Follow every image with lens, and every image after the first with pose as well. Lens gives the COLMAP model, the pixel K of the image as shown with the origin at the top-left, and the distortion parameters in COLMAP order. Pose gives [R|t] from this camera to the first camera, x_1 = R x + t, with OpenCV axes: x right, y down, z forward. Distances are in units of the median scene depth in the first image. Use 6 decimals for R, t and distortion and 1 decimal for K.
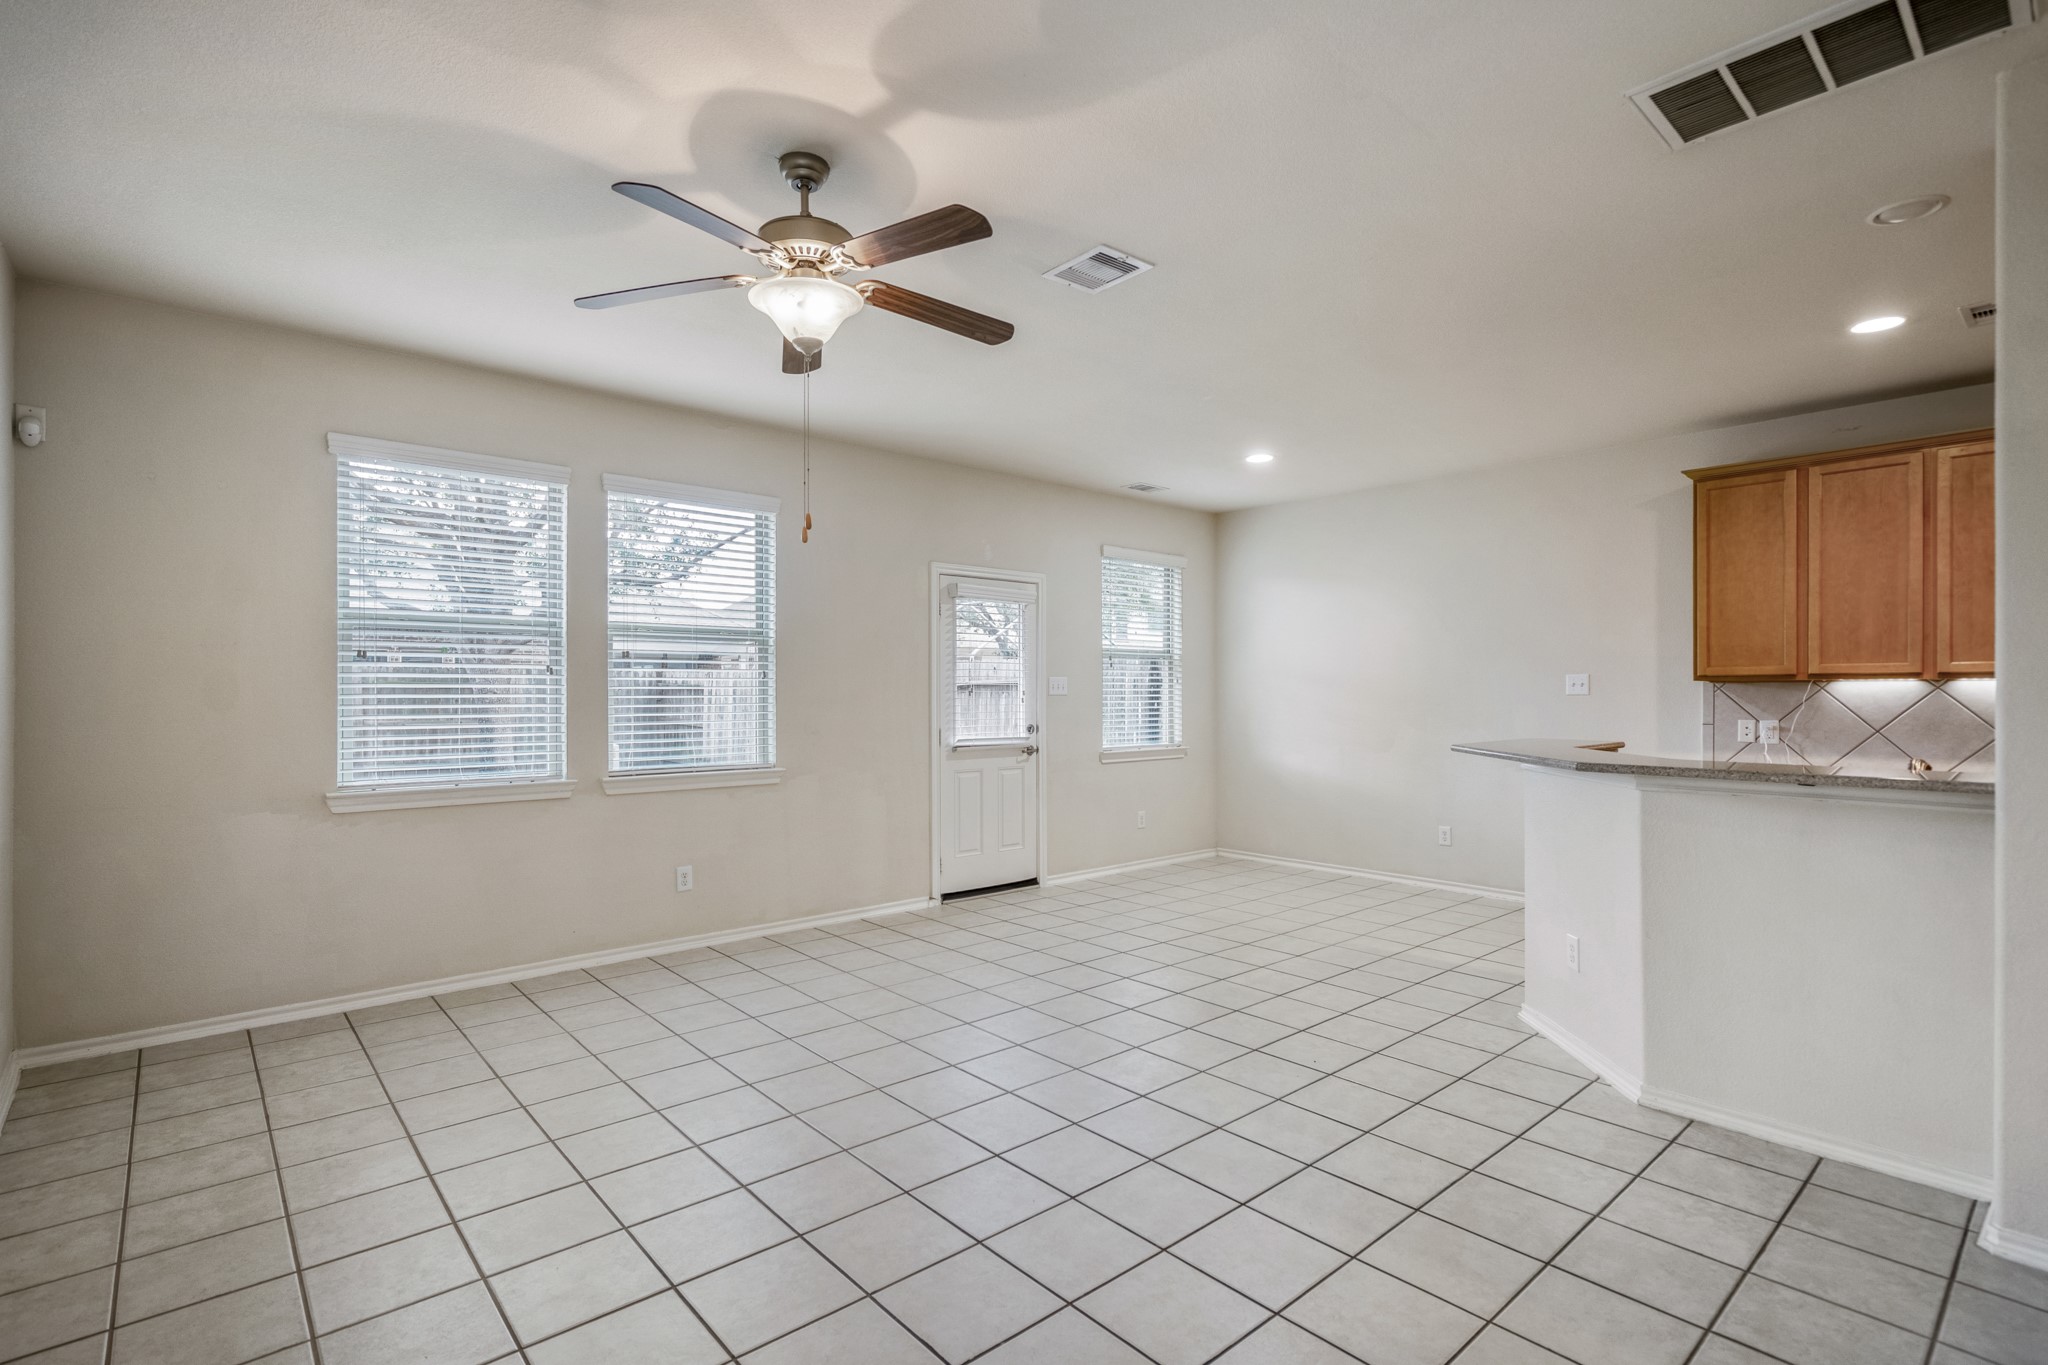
lens RADIAL K [[965.1, 0, 1028.1], [0, 965.1, 691.9], [0, 0, 1]] dist [0.000628, -0.003046]
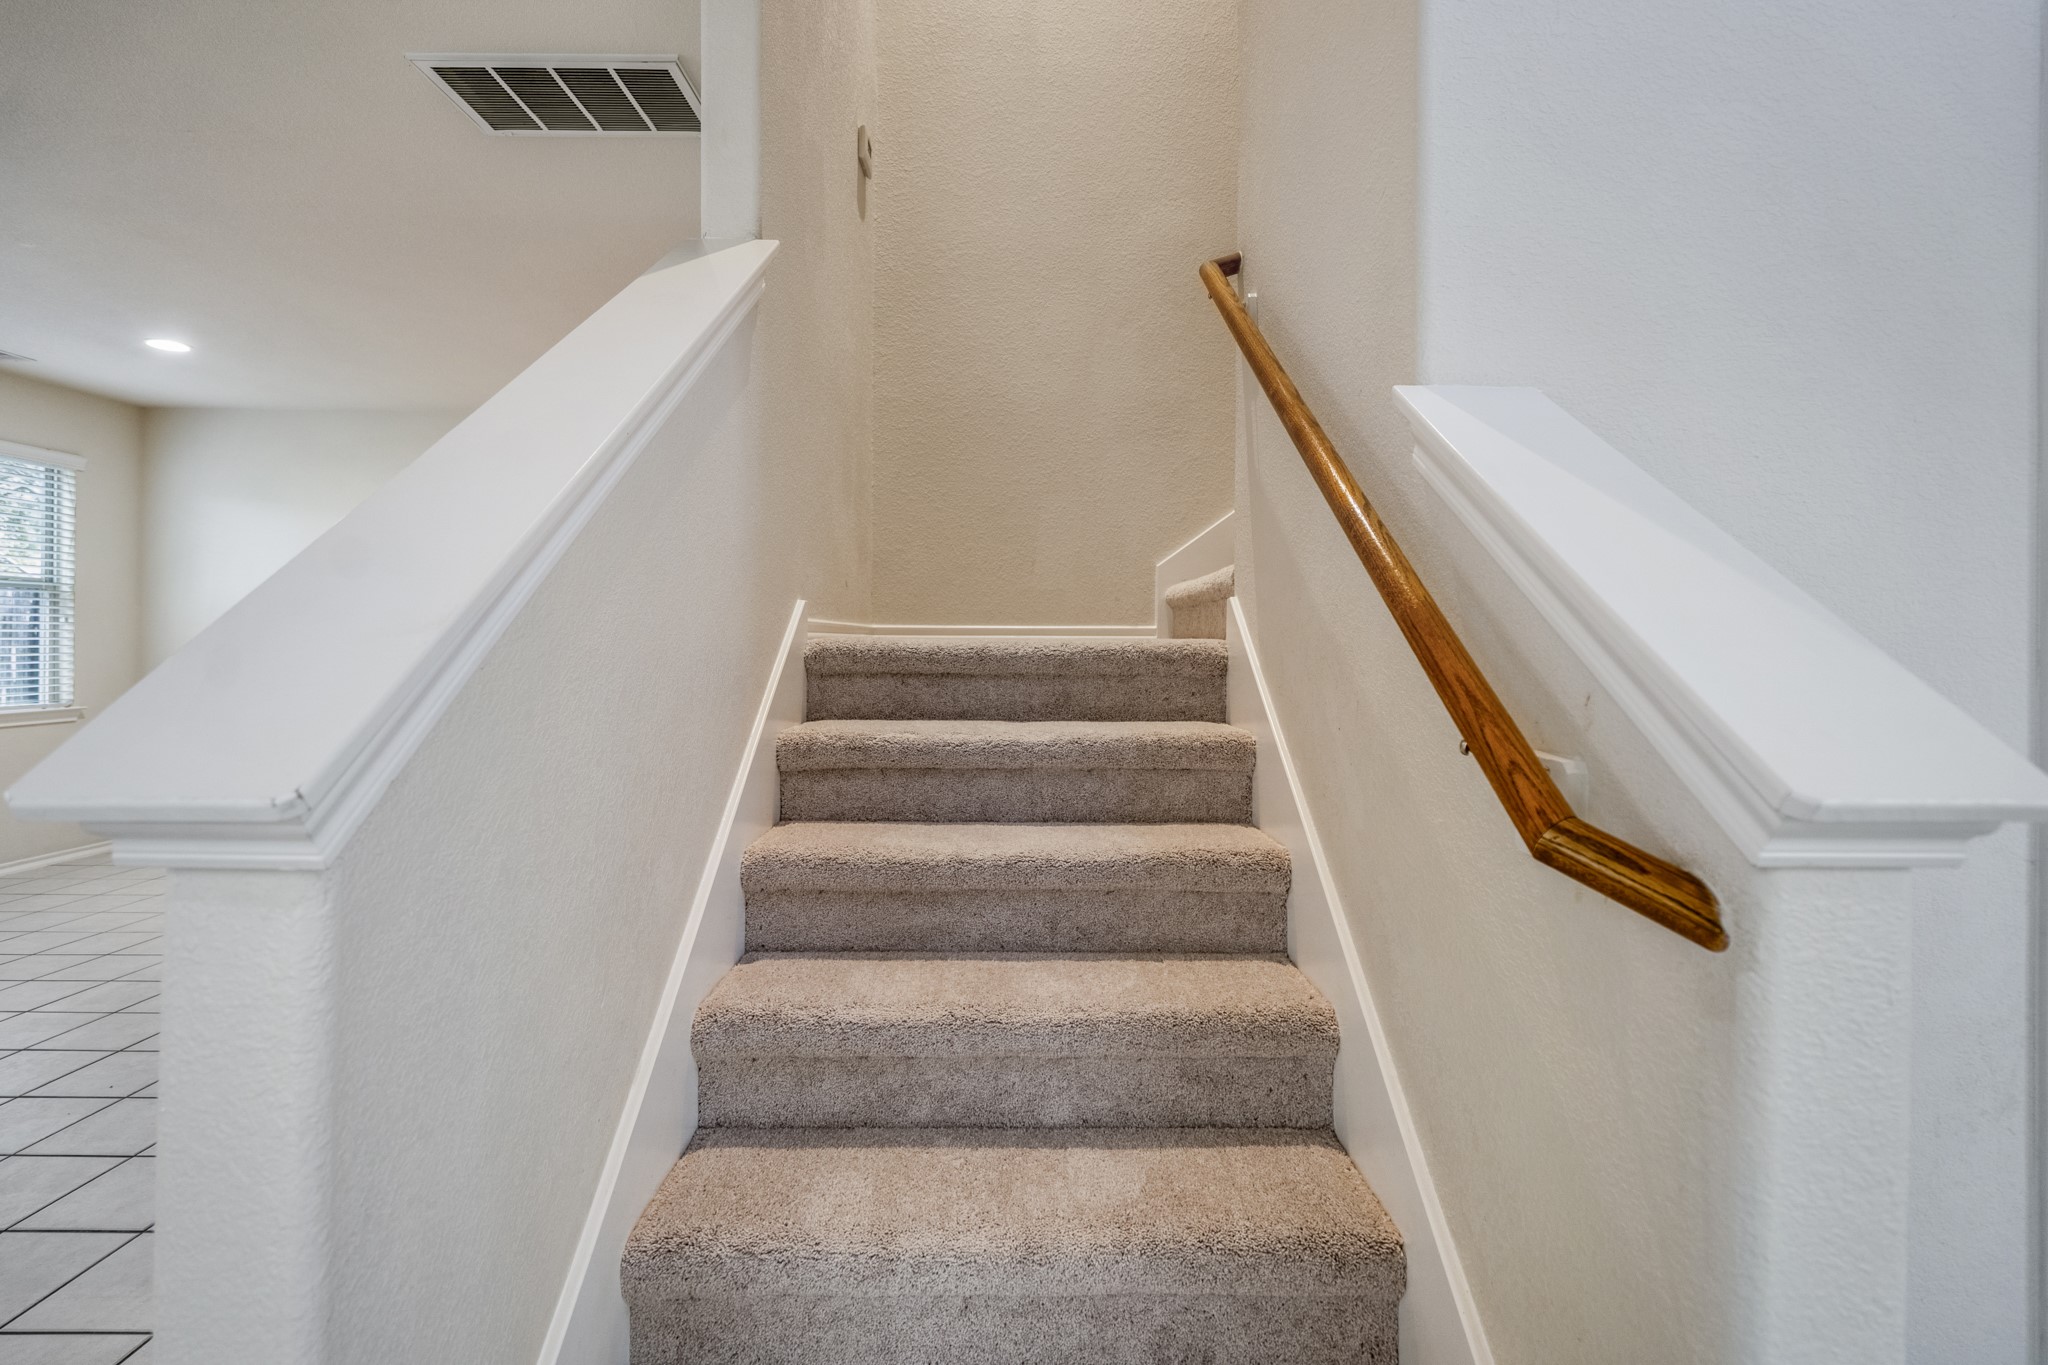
lens RADIAL K [[965.1, 0, 1017.7], [0, 965.1, 633.2], [0, 0, 1]] dist [0.000628, -0.003046]
pose [[0.670322, 0.007301, 0.742035, 0.109311], [-0.005619, 0.999973, -0.004764, -0.001442], [-0.742049, -0.000976, 0.670345, -0.063405]]
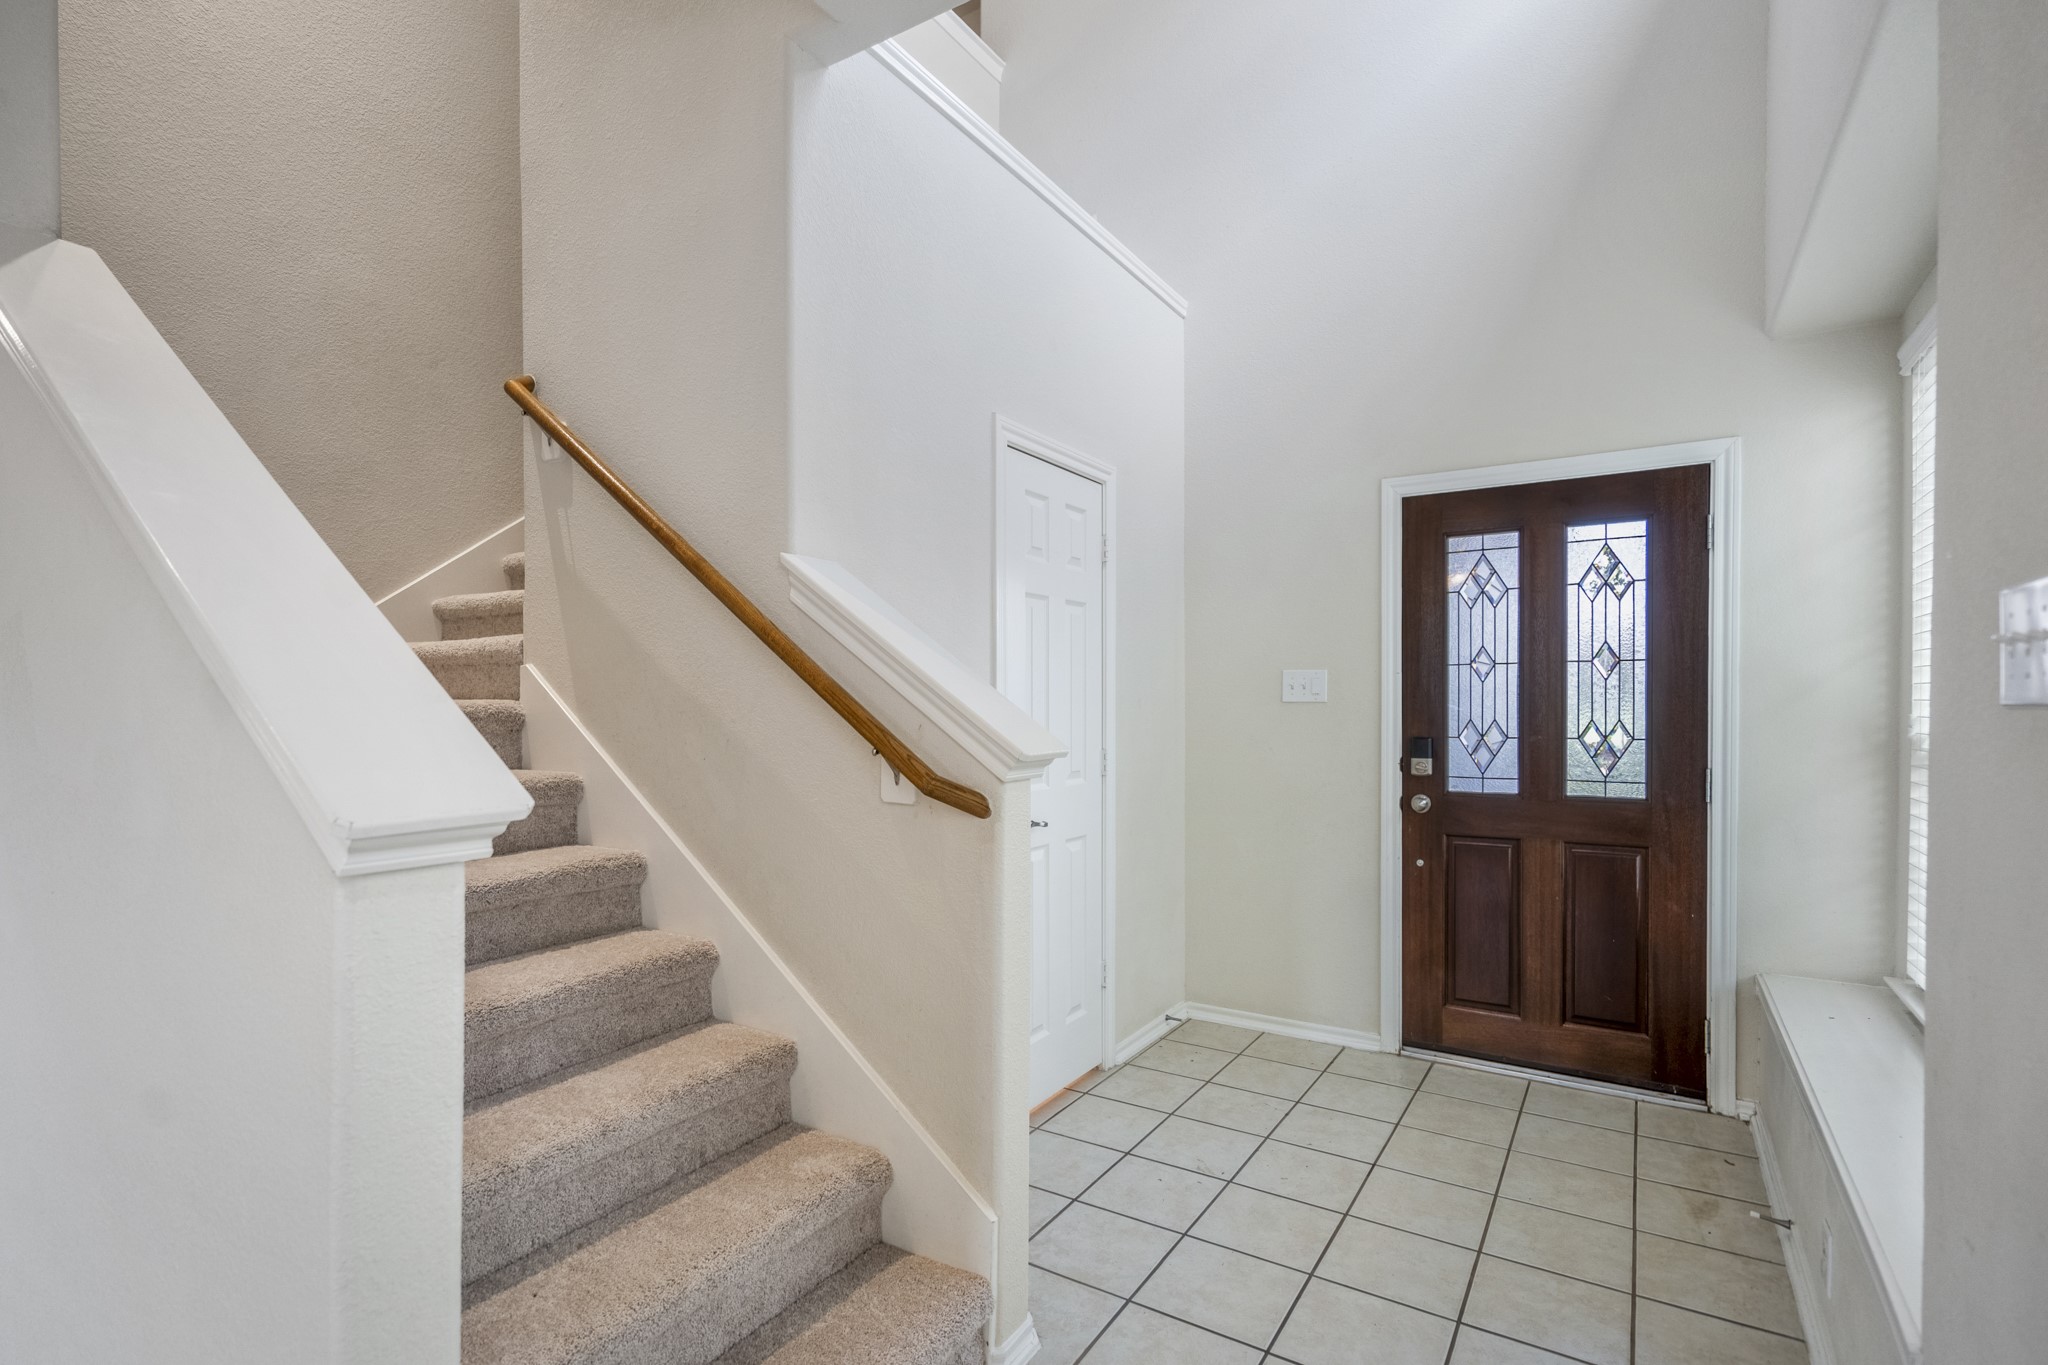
lens RADIAL K [[965.1, 0, 1027.9], [0, 965.1, 694.5], [0, 0, 1]] dist [0.000628, -0.003046]
pose [[-0.282821, 0.004559, 0.959162, -1.132279], [-0.002230, 0.999983, -0.005411, -0.004152], [-0.959170, -0.003669, -0.282806, 0.655806]]
